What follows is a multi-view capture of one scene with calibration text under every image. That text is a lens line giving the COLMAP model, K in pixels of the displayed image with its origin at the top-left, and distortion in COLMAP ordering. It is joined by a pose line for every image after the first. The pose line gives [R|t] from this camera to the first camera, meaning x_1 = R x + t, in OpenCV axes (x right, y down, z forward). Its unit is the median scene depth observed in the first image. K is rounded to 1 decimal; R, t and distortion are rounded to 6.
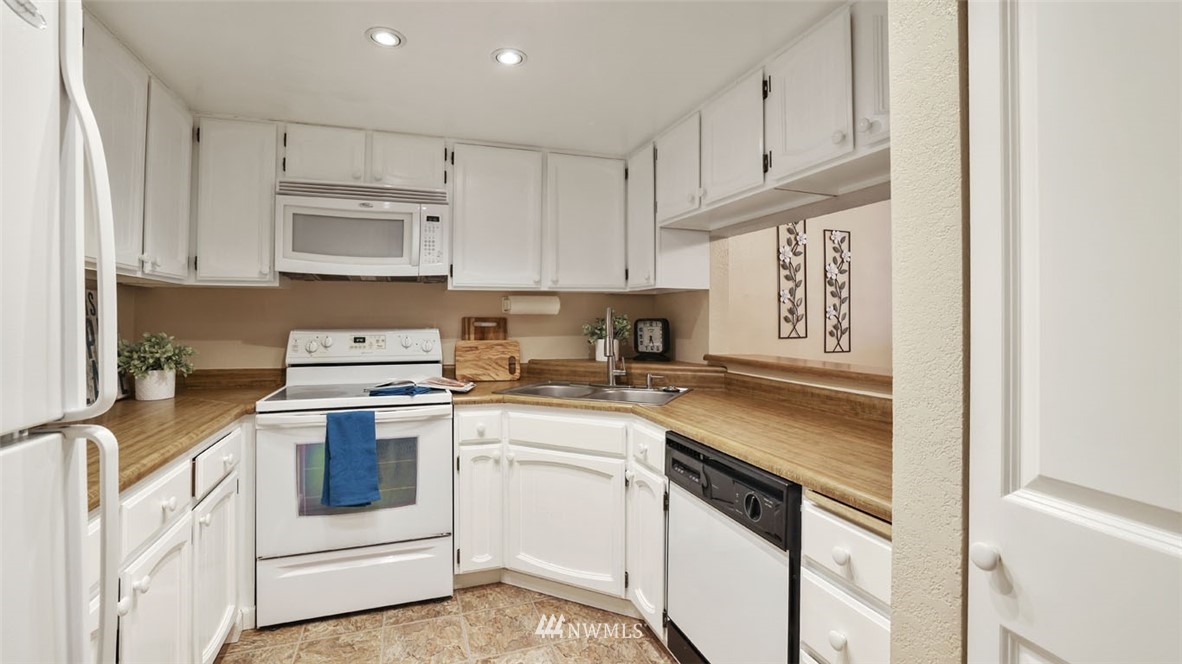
lens RADIAL K [[511.2, 0, 590.9], [0, 511.2, 306.1], [0, 0, 1]] dist [-0.045295, 0.012008]
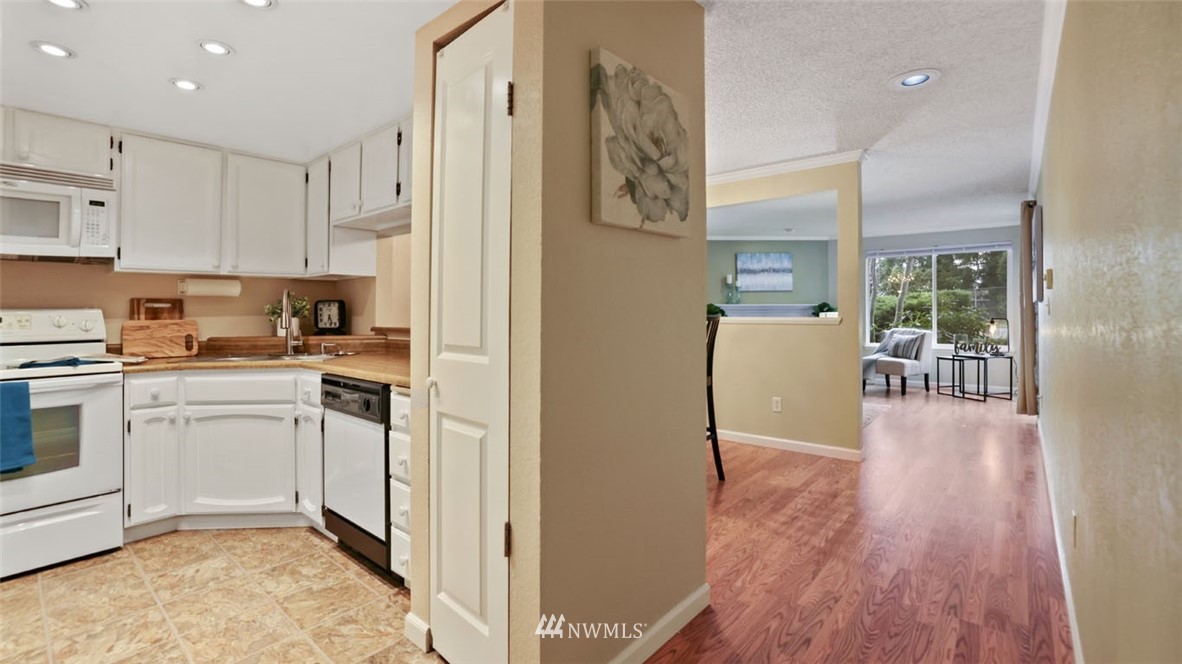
lens RADIAL K [[511.2, 0, 590.5], [0, 511.2, 299.8], [0, 0, 1]] dist [-0.045295, 0.012008]
pose [[0.867042, 0.000960, 0.498233, 0.076362], [0.000151, 0.999998, -0.002189, 0.035806], [-0.498234, 0.001973, 0.867040, -0.454619]]
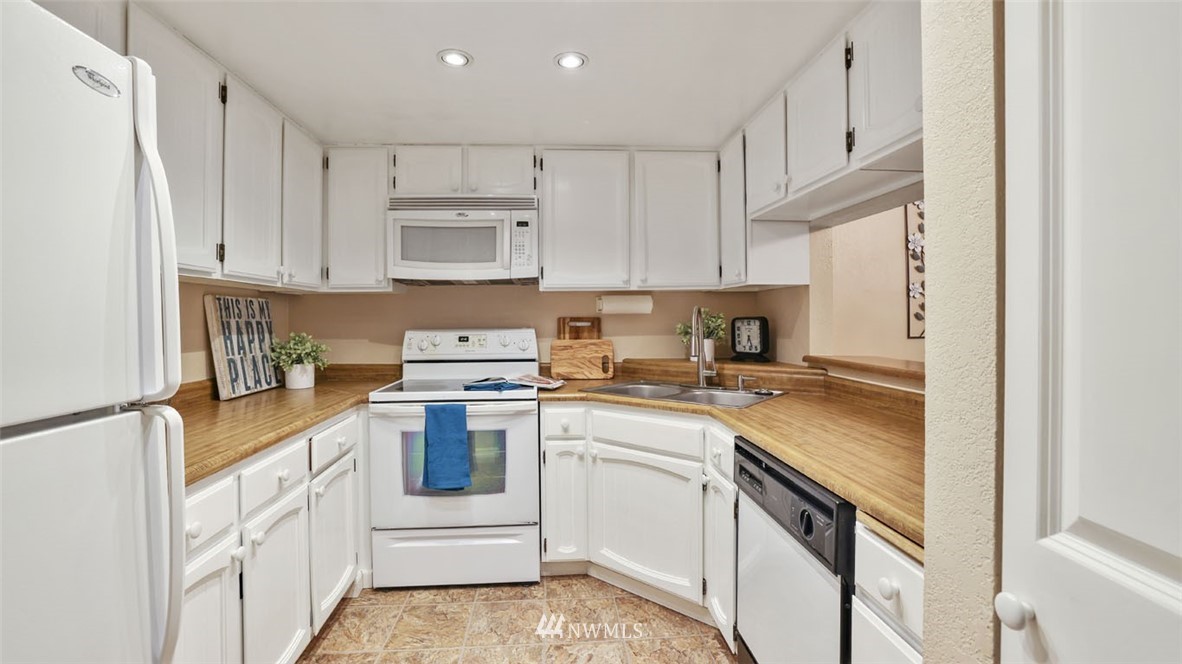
lens RADIAL K [[511.2, 0, 585.9], [0, 511.2, 314.7], [0, 0, 1]] dist [-0.045295, 0.012008]
pose [[0.963385, -0.009649, -0.267948, 0.107064], [0.014565, 0.999760, 0.016365, 0.000521], [0.267726, -0.019668, 0.963294, 0.016868]]
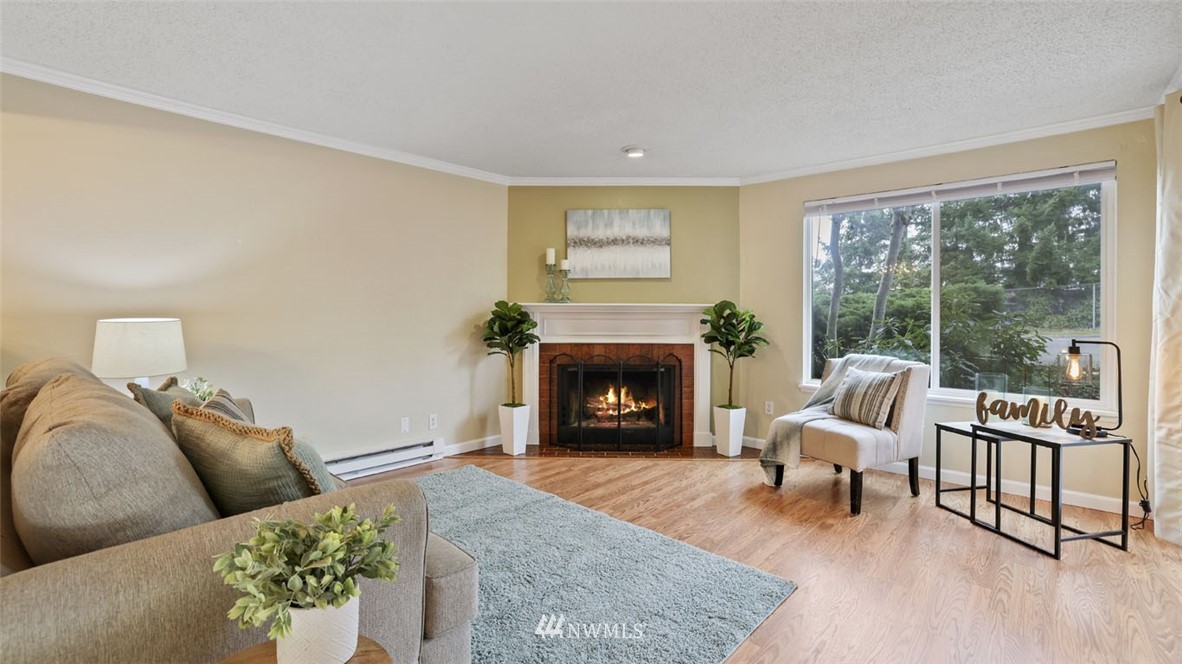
lens RADIAL K [[487.2, 0, 601.2], [0, 487.2, 309.9], [0, 0, 1]] dist [-0.033732, 0.000547]
pose [[0.882761, 0.000325, 0.469822, 2.069377], [-0.008506, 0.999847, 0.015291, 0.058203], [-0.469745, -0.017494, 0.882629, 0.454497]]
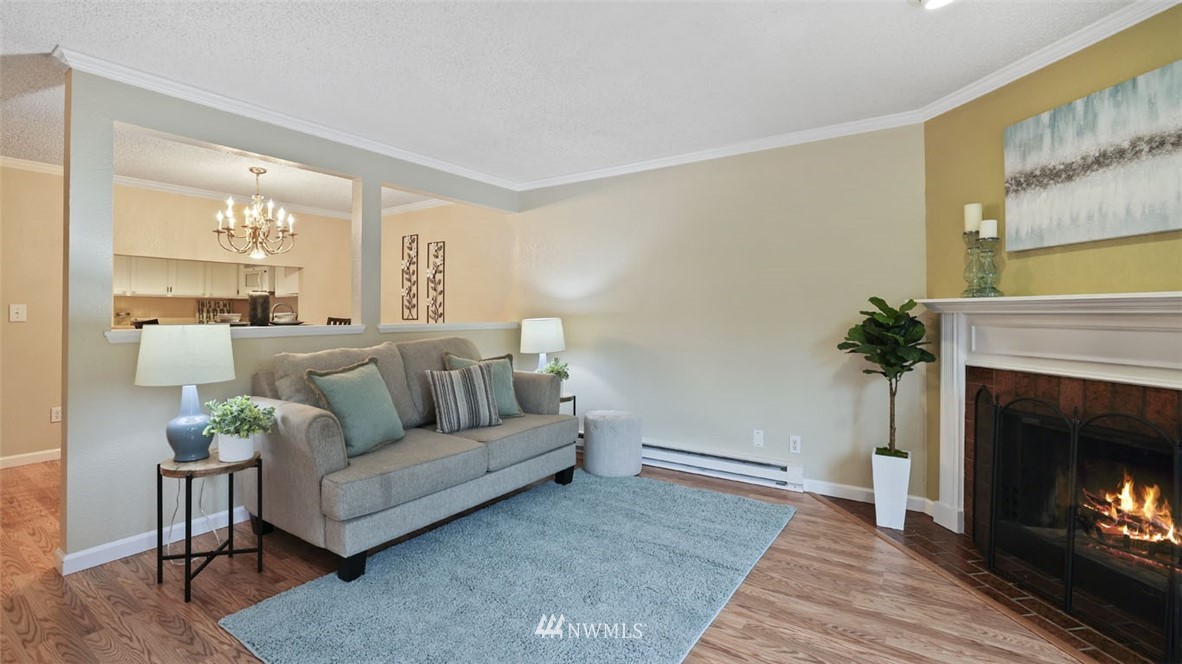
lens RADIAL K [[511.2, 0, 591.5], [0, 511.2, 310.1], [0, 0, 1]] dist [-0.045295, 0.012008]
pose [[0.605316, -0.011443, -0.795903, 3.178952], [0.017097, 0.999853, -0.001372, 0.076012], [0.795802, -0.012777, 0.605422, 0.850229]]
